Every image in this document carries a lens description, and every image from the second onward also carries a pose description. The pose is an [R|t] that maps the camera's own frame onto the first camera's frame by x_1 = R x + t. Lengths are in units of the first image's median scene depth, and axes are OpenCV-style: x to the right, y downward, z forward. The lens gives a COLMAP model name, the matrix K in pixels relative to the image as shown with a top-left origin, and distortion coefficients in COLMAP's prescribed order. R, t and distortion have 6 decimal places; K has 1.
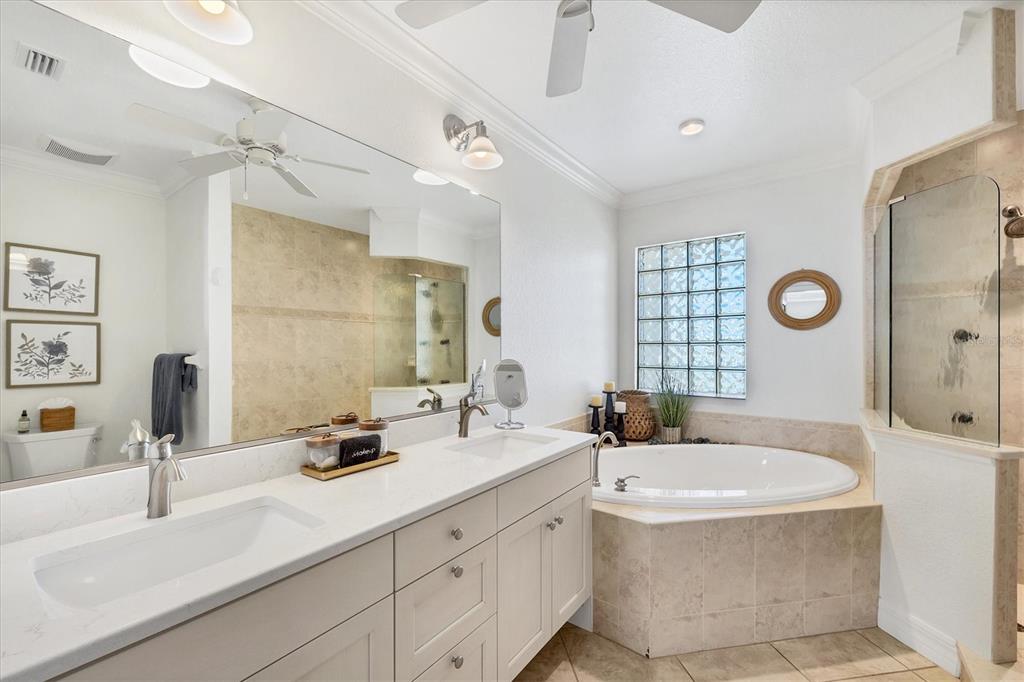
lens RADIAL K [[411.8, 0, 502.6], [0, 411.8, 341.9], [0, 0, 1]] dist [-0.002511, -0.000260]
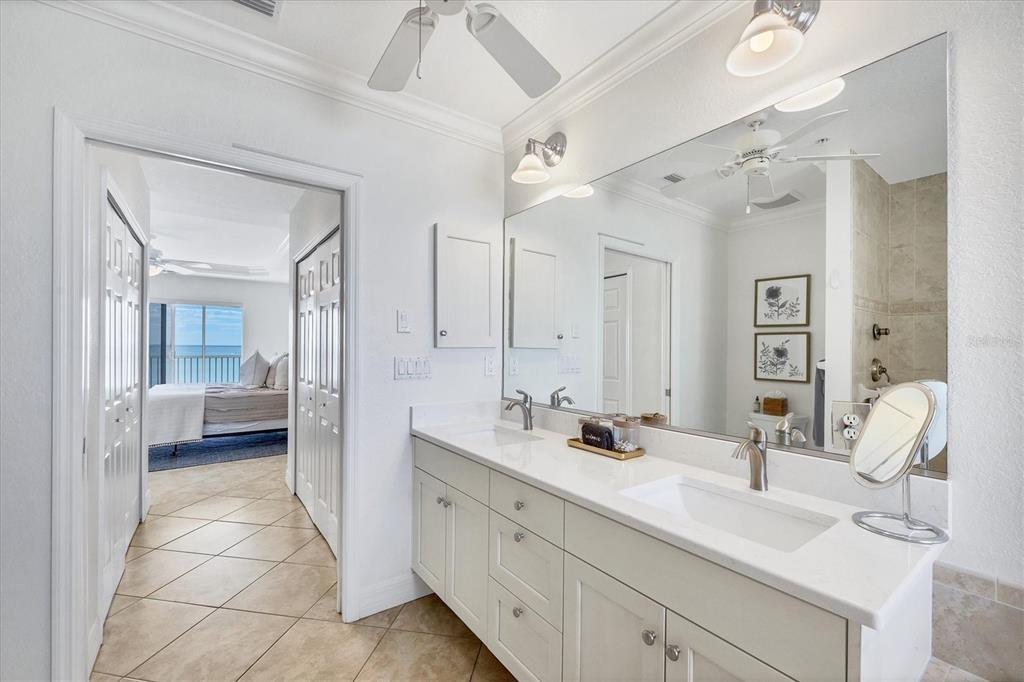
lens RADIAL K [[411.8, 0, 505.7], [0, 411.8, 345.9], [0, 0, 1]] dist [-0.002511, -0.000260]
pose [[-0.283582, -0.007359, -0.958920, 0.430694], [-0.004691, 0.999969, -0.006287, 0.005557], [0.958936, 0.002716, -0.283608, 0.535167]]
